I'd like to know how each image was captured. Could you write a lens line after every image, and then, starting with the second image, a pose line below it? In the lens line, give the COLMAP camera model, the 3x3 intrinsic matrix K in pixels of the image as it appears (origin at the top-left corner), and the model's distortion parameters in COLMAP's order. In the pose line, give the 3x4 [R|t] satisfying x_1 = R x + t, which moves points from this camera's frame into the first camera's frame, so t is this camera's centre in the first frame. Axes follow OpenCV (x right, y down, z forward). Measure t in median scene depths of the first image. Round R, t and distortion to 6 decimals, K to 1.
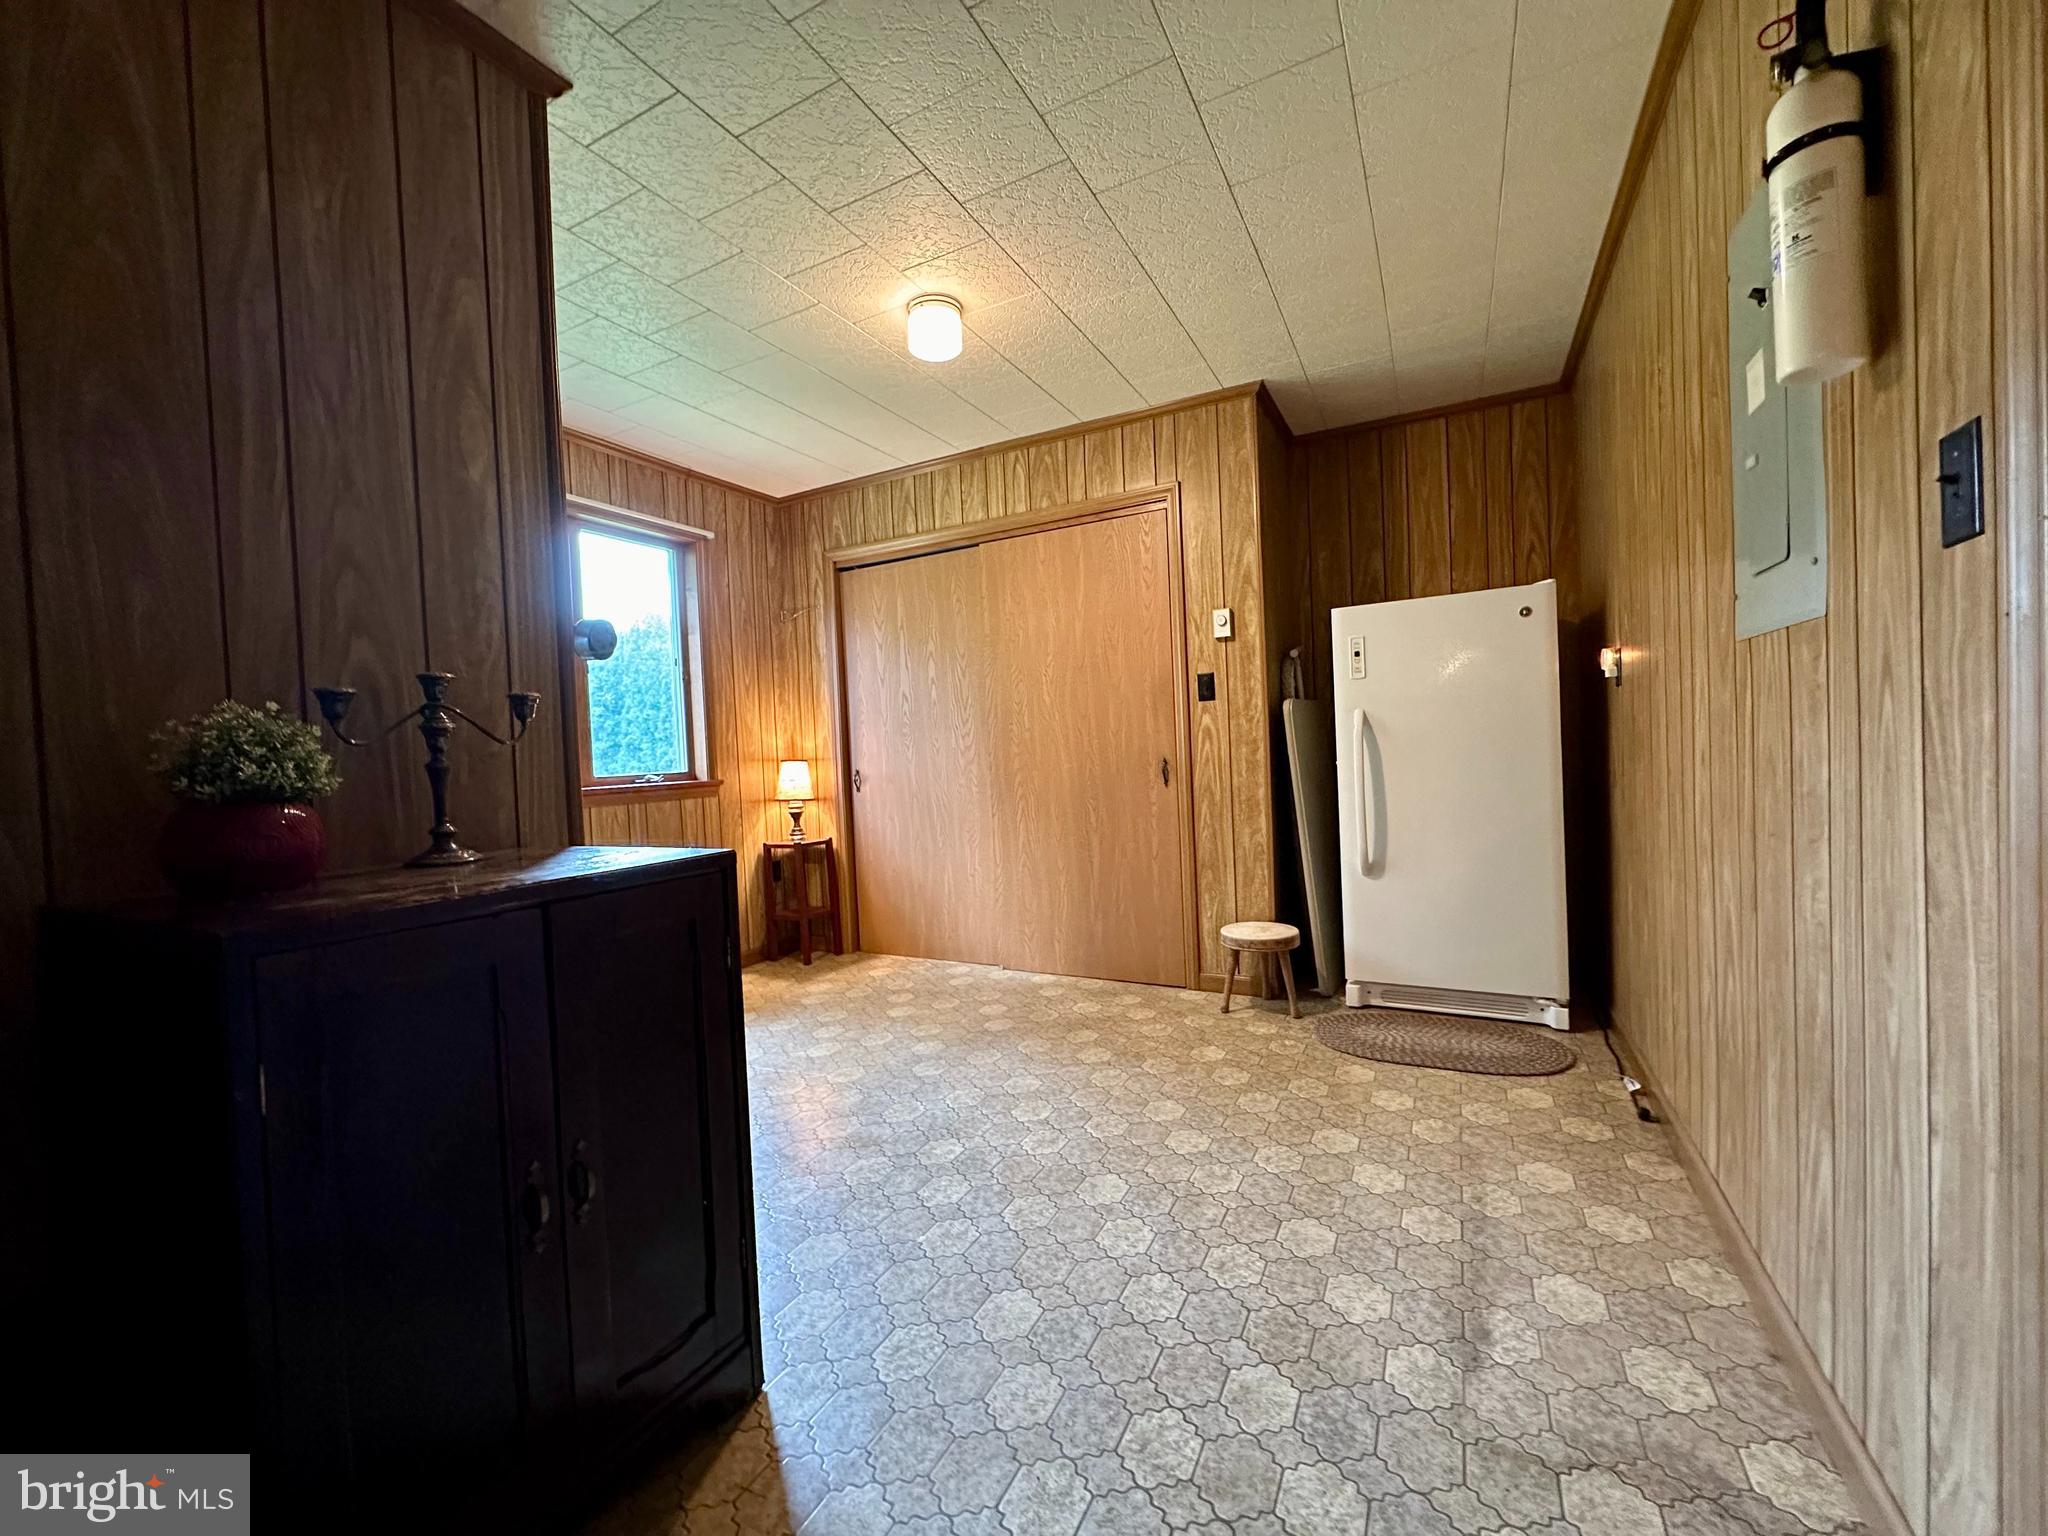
lens RADIAL K [[819.6, 0, 1017.5], [0, 819.6, 762.5], [0, 0, 1]] dist [0.000657, 0.000853]
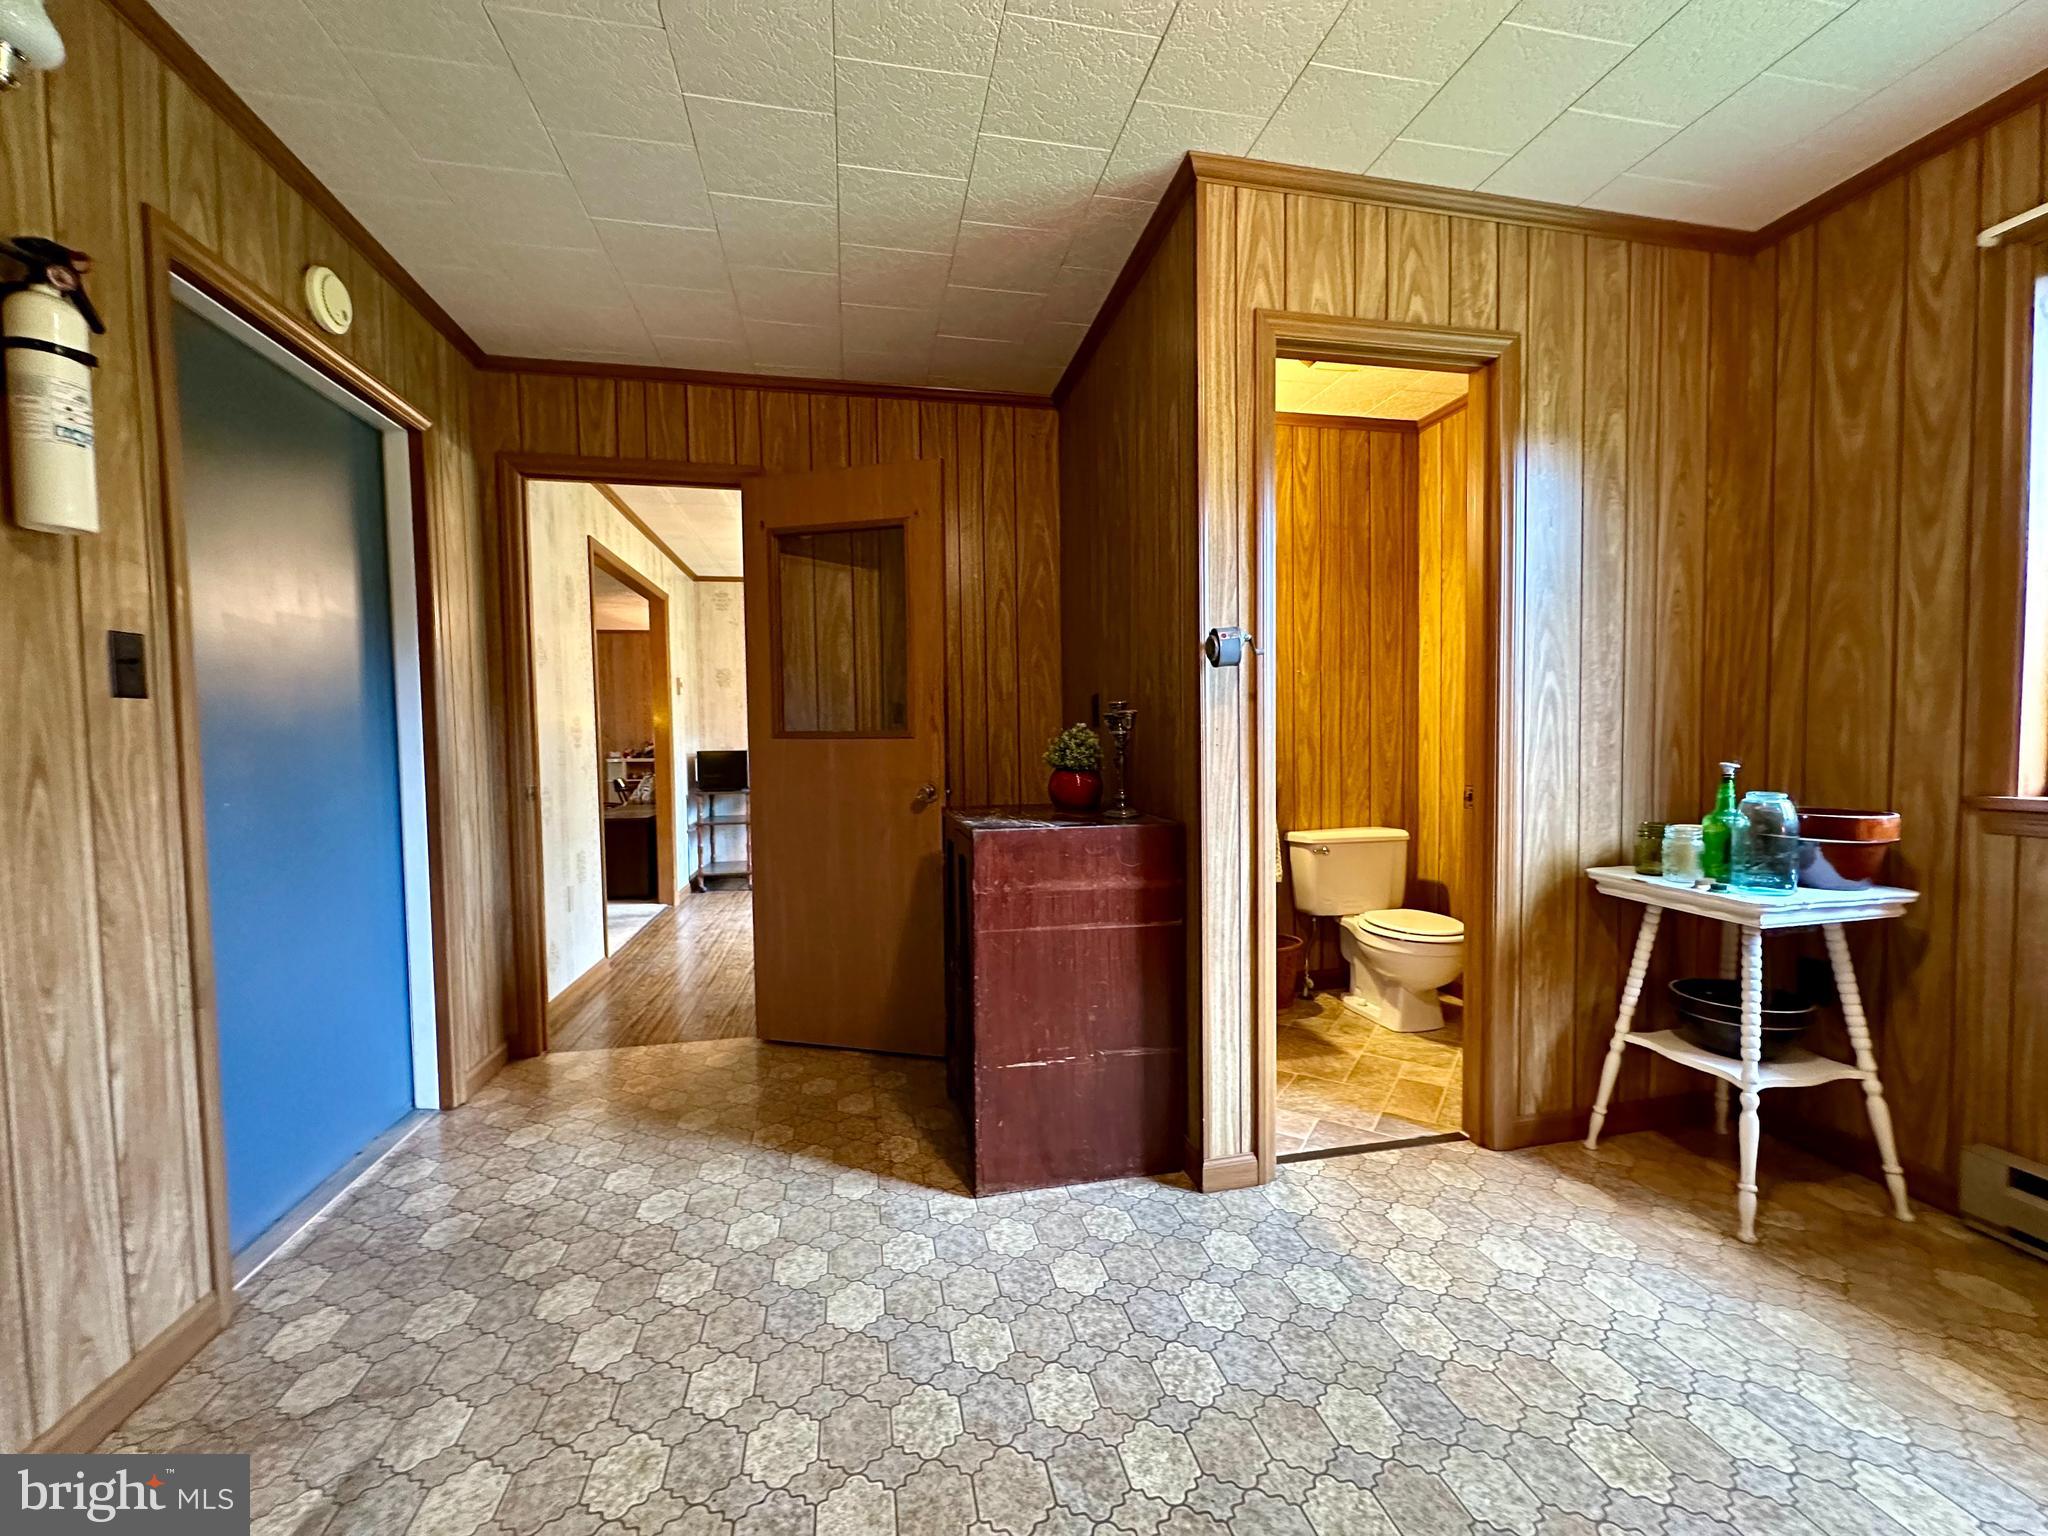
lens RADIAL K [[819.6, 0, 1018.2], [0, 819.6, 764.1], [0, 0, 1]] dist [0.000657, 0.000853]
pose [[-0.769378, 0.077151, -0.634118, 0.475382], [0.037768, 0.996437, 0.075410, -0.109194], [0.637676, 0.034070, -0.769551, 2.049106]]
